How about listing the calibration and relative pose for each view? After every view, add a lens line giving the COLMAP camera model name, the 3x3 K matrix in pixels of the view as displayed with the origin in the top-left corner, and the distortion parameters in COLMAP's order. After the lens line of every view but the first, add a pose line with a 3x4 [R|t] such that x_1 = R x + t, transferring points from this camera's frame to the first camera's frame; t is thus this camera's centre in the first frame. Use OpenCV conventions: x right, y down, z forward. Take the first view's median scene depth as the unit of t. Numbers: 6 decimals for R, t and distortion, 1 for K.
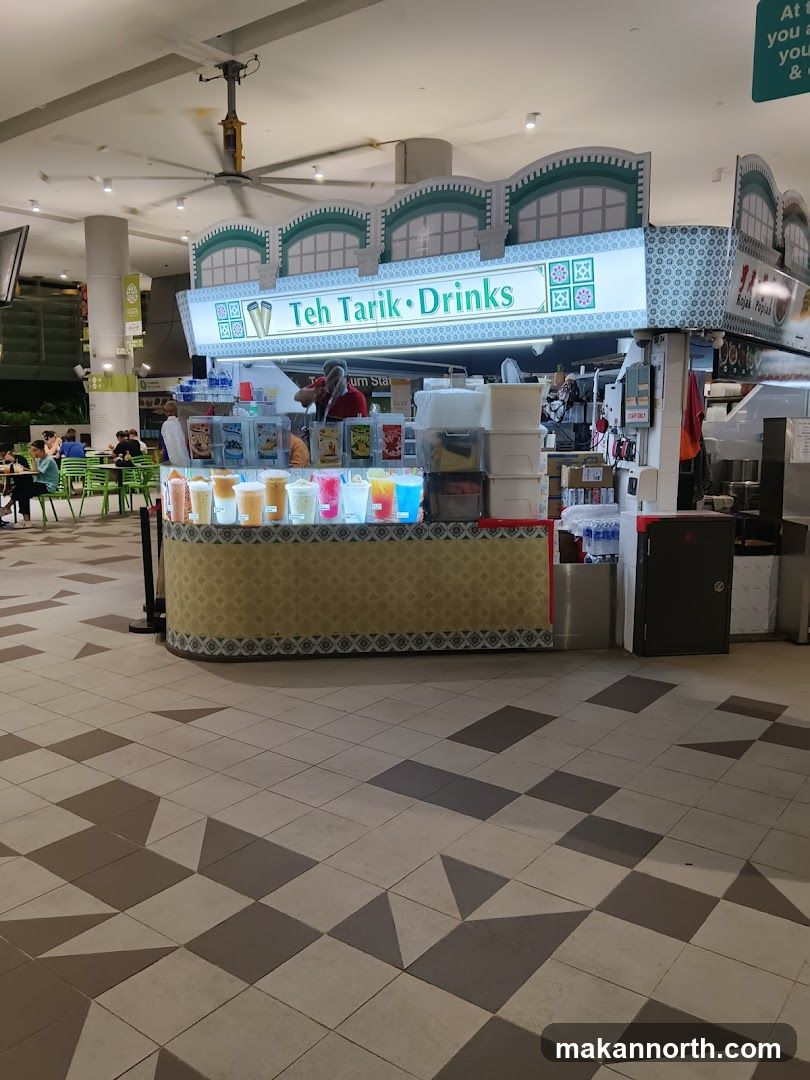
lens RADIAL K [[864.3, 0, 407.7], [0, 864.3, 540.9], [0, 0, 1]] dist [0.012041, 0.007665]
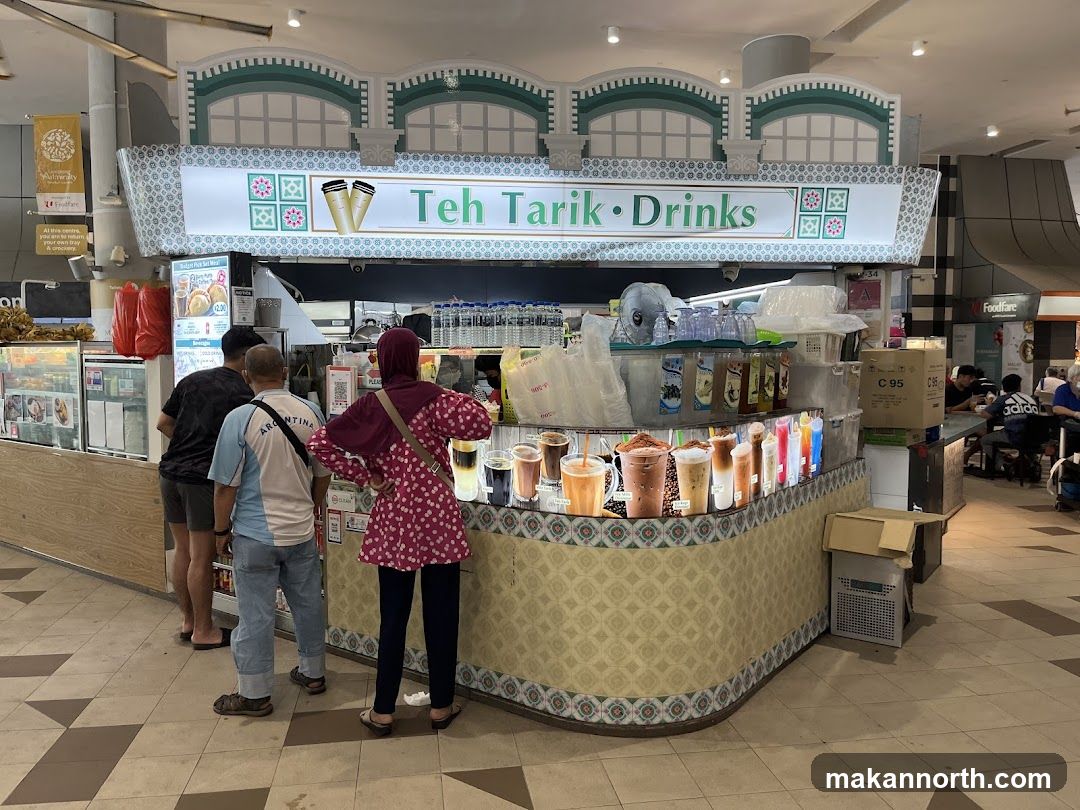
lens RADIAL K [[864.3, 0, 540.8], [0, 864.3, 402.9], [0, 0, 1]] dist [0.012041, 0.007665]
pose [[0.691495, -0.048205, 0.720771, -0.666534], [0.106263, 0.993705, -0.035489, -0.077739], [-0.714522, 0.101132, 0.692264, 0.529187]]
